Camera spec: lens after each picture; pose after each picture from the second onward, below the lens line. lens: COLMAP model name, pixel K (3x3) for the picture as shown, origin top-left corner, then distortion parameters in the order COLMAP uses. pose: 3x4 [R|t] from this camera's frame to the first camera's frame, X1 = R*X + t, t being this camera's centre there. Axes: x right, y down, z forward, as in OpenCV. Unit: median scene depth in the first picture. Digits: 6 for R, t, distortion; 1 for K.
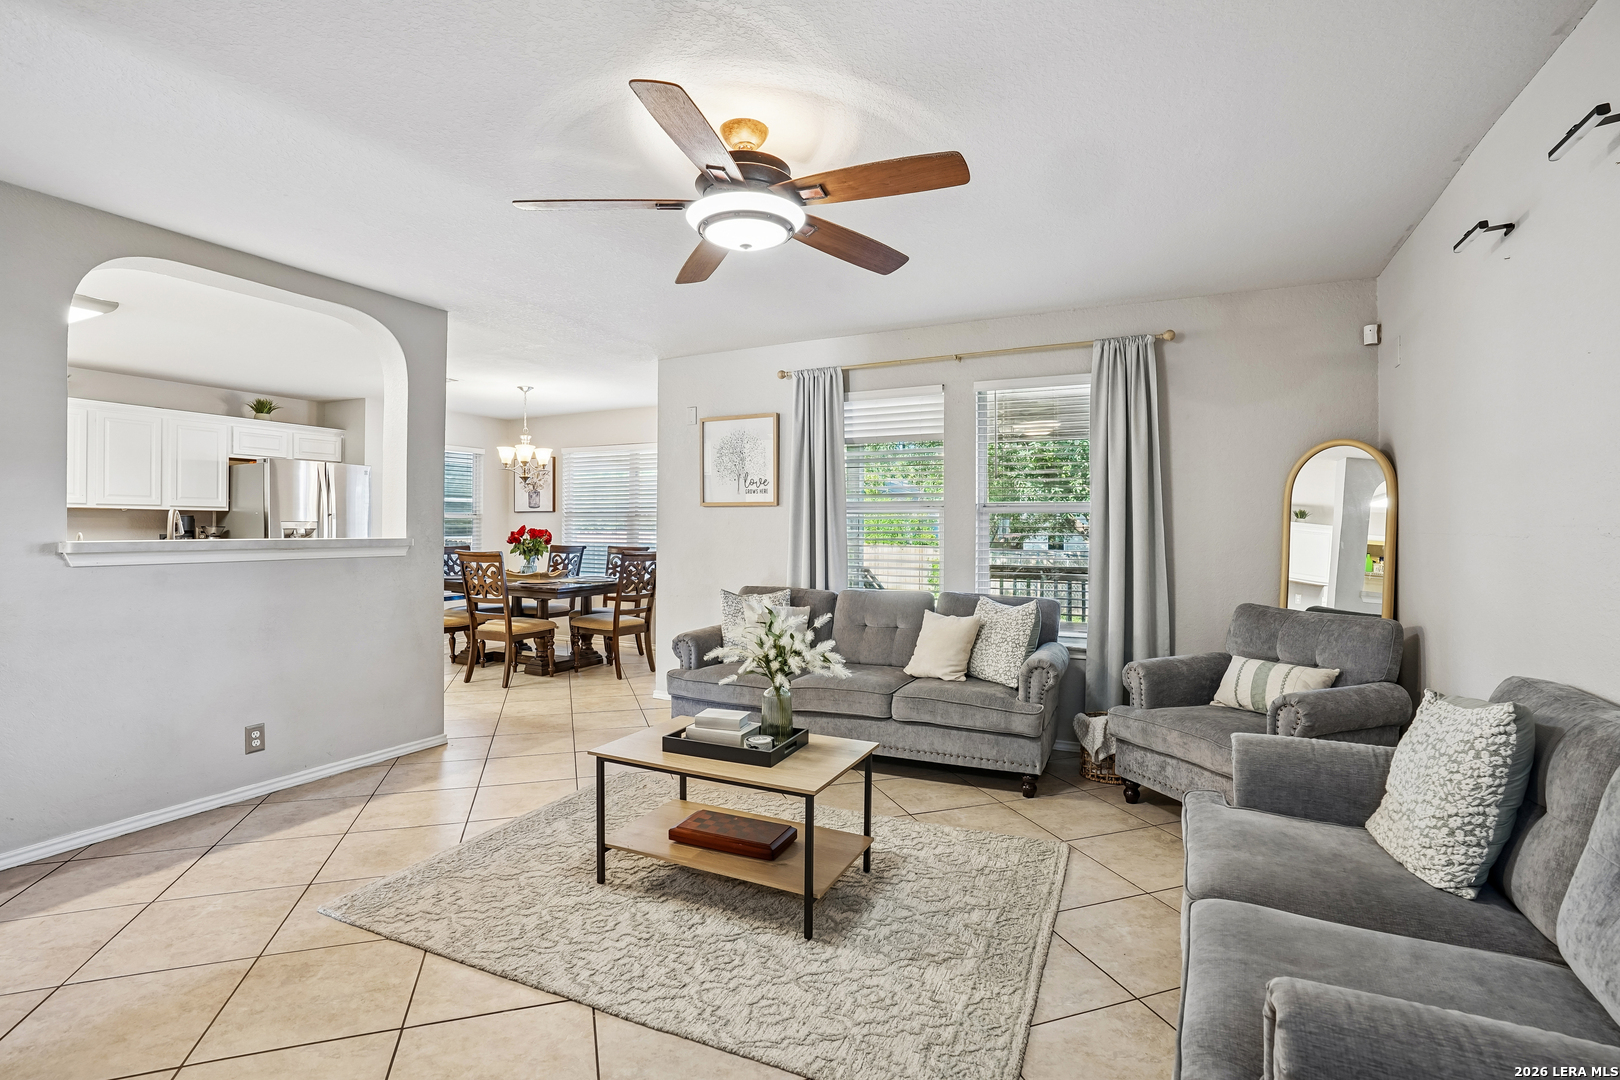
lens RADIAL K [[755.3, 0, 809.2], [0, 755.3, 541.4], [0, 0, 1]] dist [-0.033175, 0.000246]
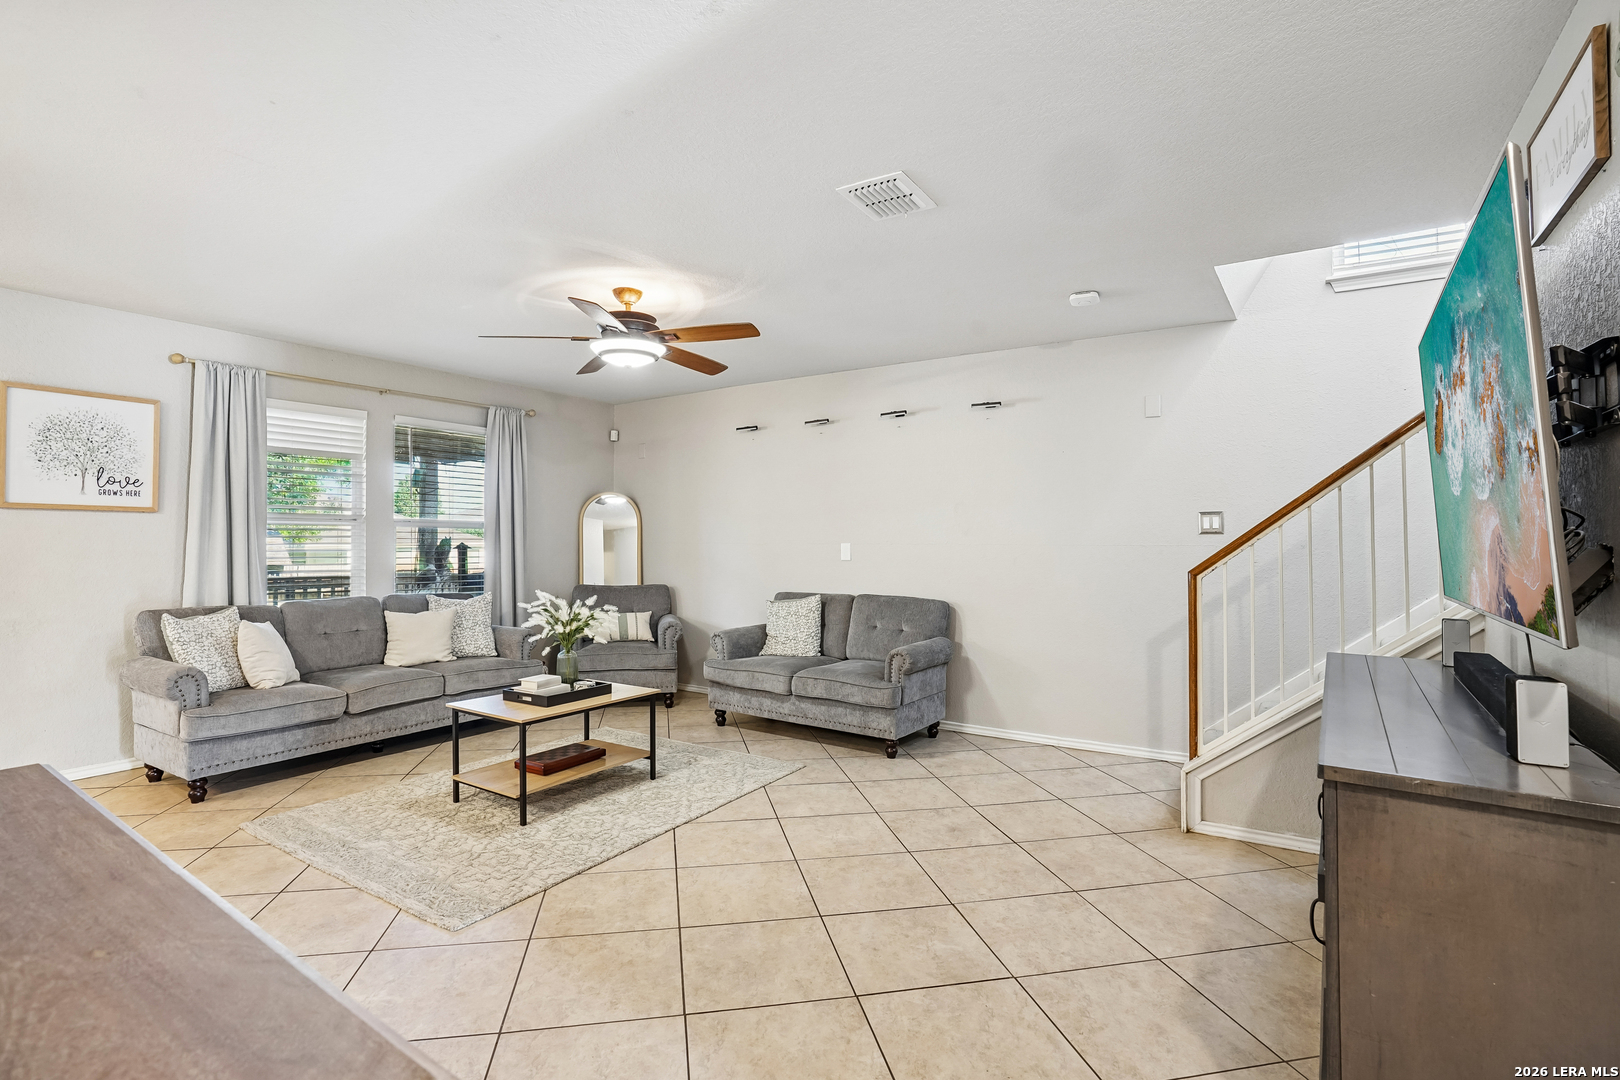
lens RADIAL K [[755.3, 0, 808.9], [0, 755.3, 533.0], [0, 0, 1]] dist [-0.033175, 0.000246]
pose [[0.135247, 0.000957, 0.990811, -1.226021], [0.004947, 0.999986, -0.001641, -0.030822], [-0.990800, 0.005123, 0.135240, 0.287374]]
